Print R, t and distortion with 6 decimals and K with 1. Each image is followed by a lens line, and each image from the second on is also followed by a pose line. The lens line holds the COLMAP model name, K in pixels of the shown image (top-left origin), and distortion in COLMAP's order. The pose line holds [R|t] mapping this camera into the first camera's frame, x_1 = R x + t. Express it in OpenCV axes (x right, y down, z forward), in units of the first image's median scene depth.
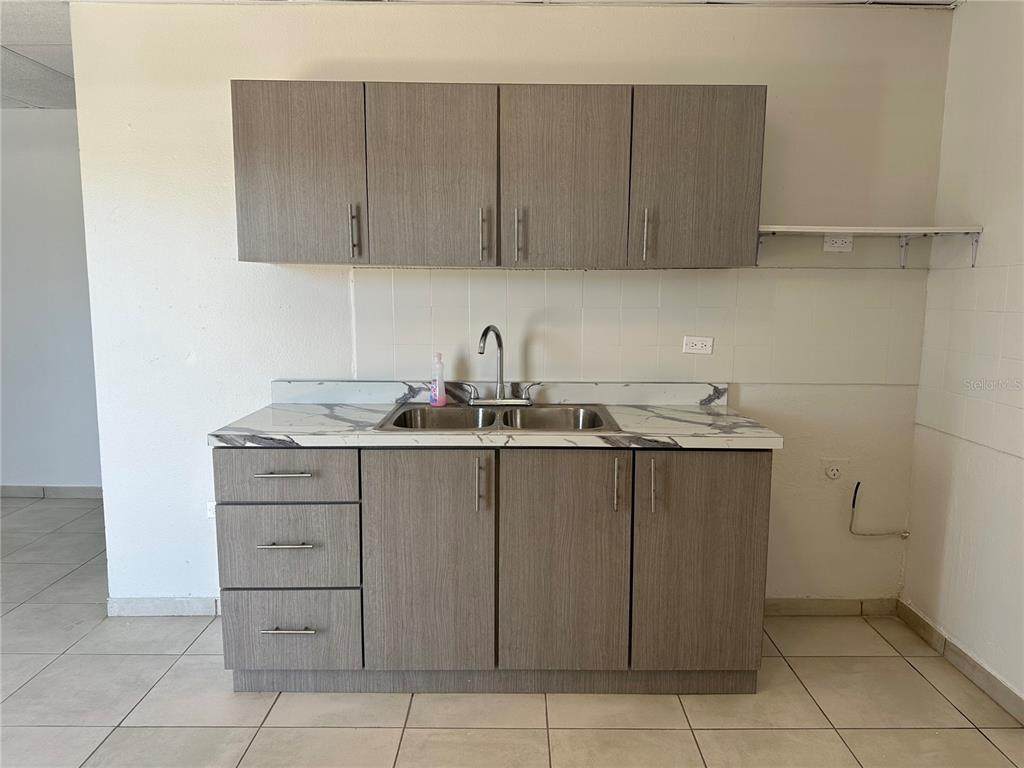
lens RADIAL K [[713.7, 0, 515.2], [0, 713.7, 383.2], [0, 0, 1]] dist [0.128071, -0.229143]
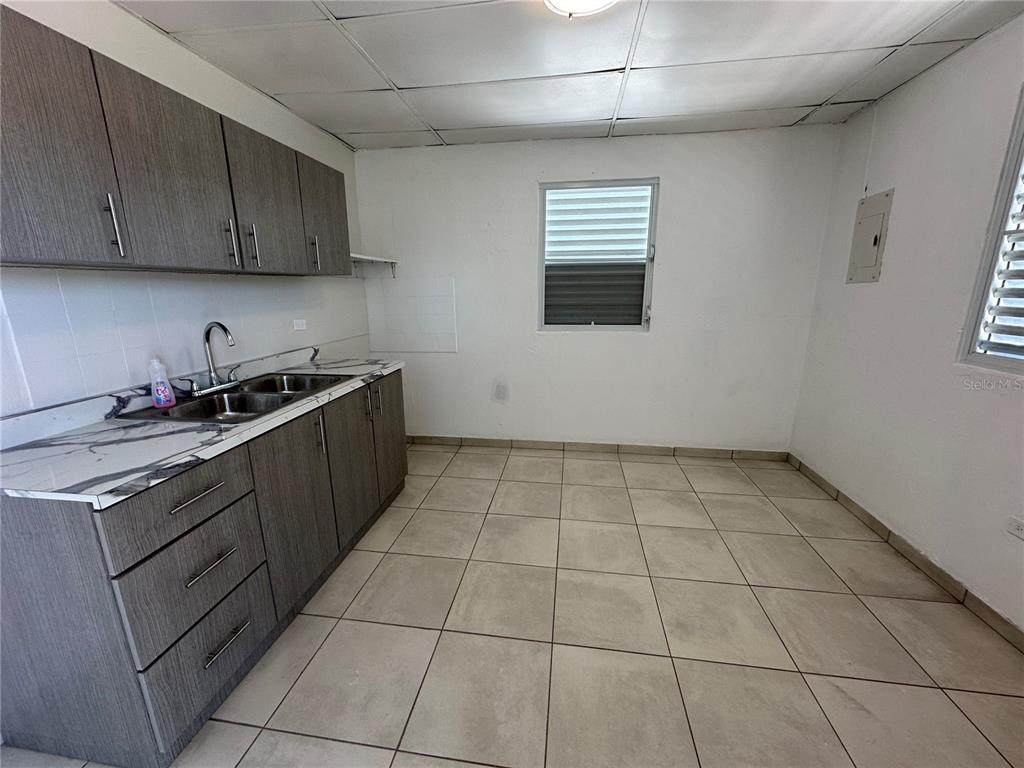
lens RADIAL K [[411.8, 0, 512.0], [0, 411.8, 384.0], [0, 0, 1]] dist [-0.000187, -0.000006]
pose [[0.146436, -0.235020, 0.960897, -0.681121], [0.141893, 0.966313, 0.214721, -0.064069], [-0.978991, 0.104902, 0.174851, 0.459504]]
